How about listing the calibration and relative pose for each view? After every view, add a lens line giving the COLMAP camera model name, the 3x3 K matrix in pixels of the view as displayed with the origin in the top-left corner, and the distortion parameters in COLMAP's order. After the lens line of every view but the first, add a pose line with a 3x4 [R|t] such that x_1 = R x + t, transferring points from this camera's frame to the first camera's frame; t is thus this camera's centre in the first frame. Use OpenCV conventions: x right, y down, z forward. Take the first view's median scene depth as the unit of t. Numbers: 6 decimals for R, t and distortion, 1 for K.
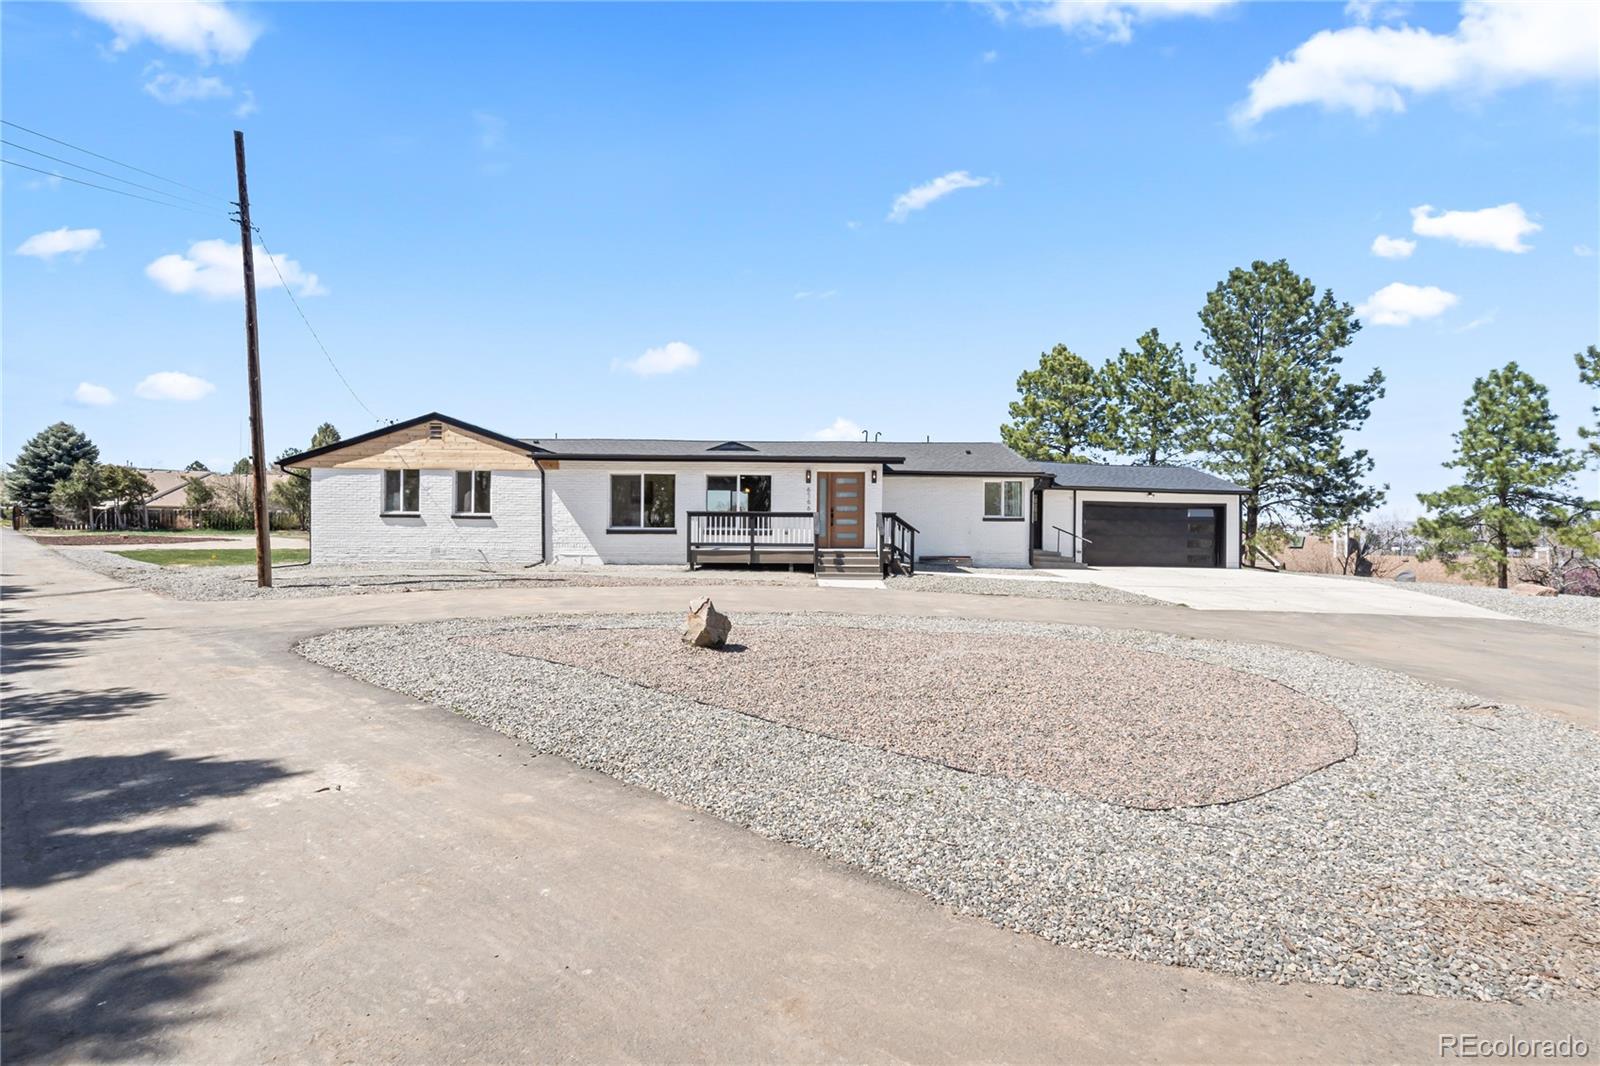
lens RADIAL K [[732.3, 0, 800.0], [0, 732.3, 533.0], [0, 0, 1]] dist [-0.023694, -0.000047]
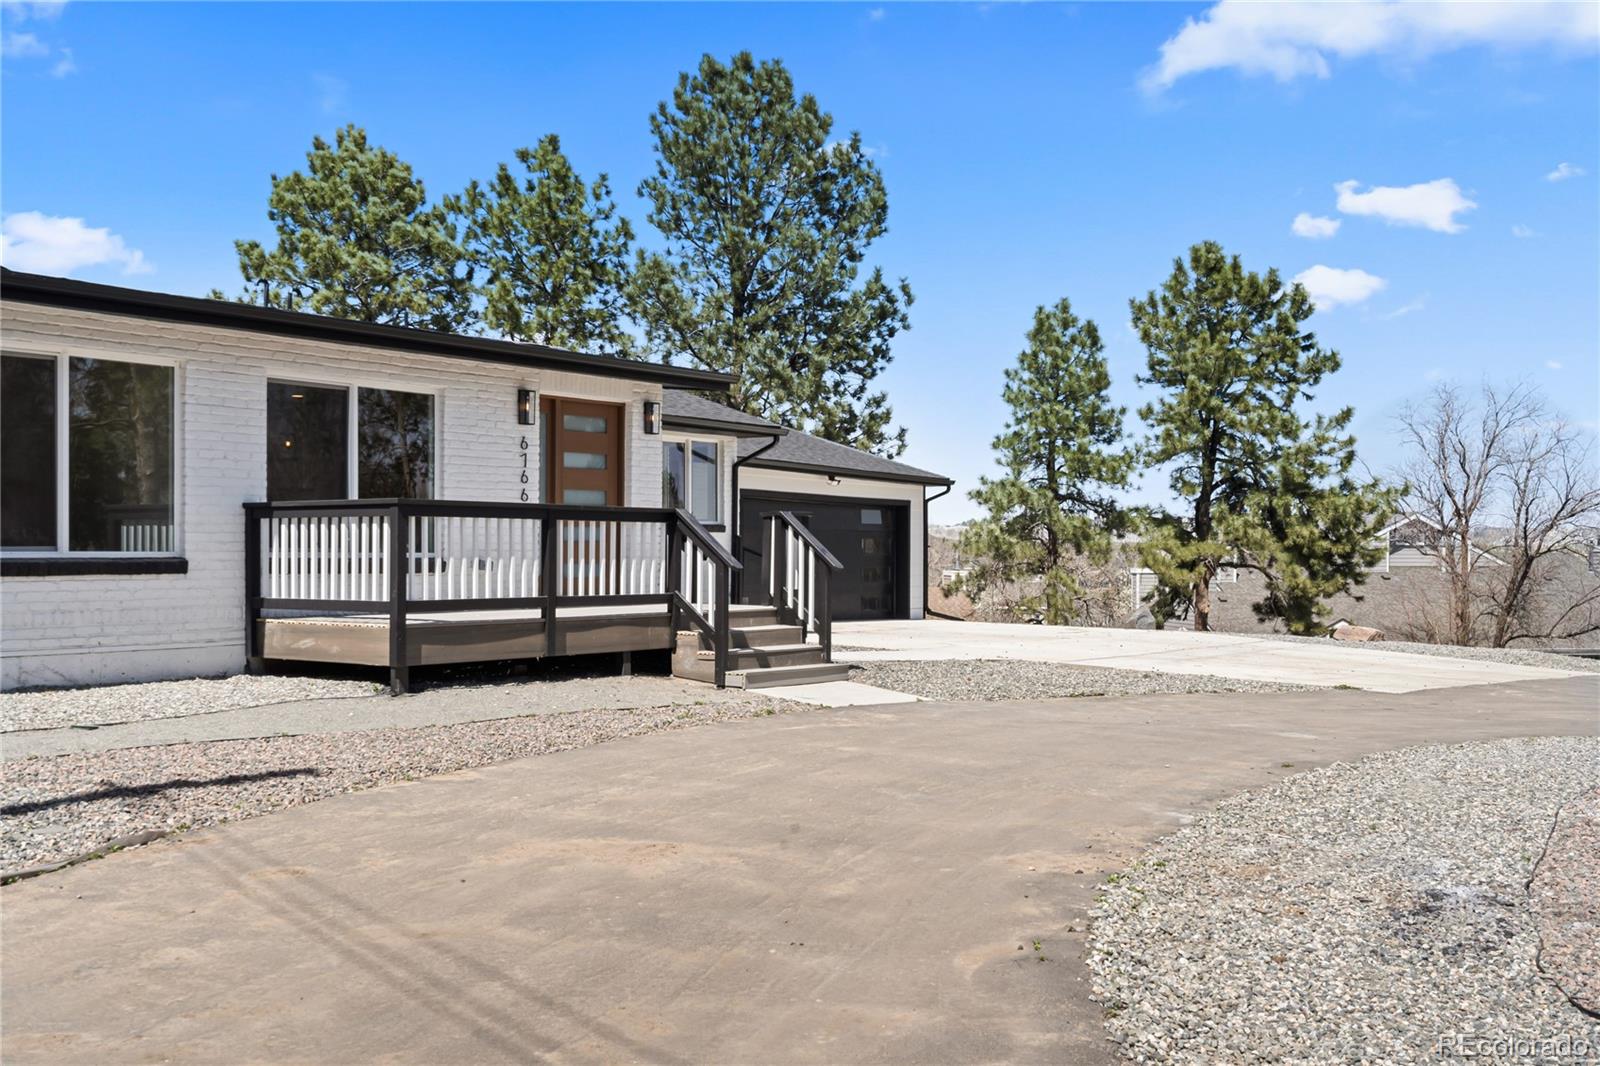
lens RADIAL K [[1580.7, 0, 800.0], [0, 1580.7, 533.0], [0, 0, 1]] dist [0.001718, 0.000648]
pose [[0.635410, 0.004723, 0.772161, -0.387126], [0.001619, 0.999971, -0.007449, -0.007074], [-0.772174, 0.005983, 0.635384, 0.315107]]
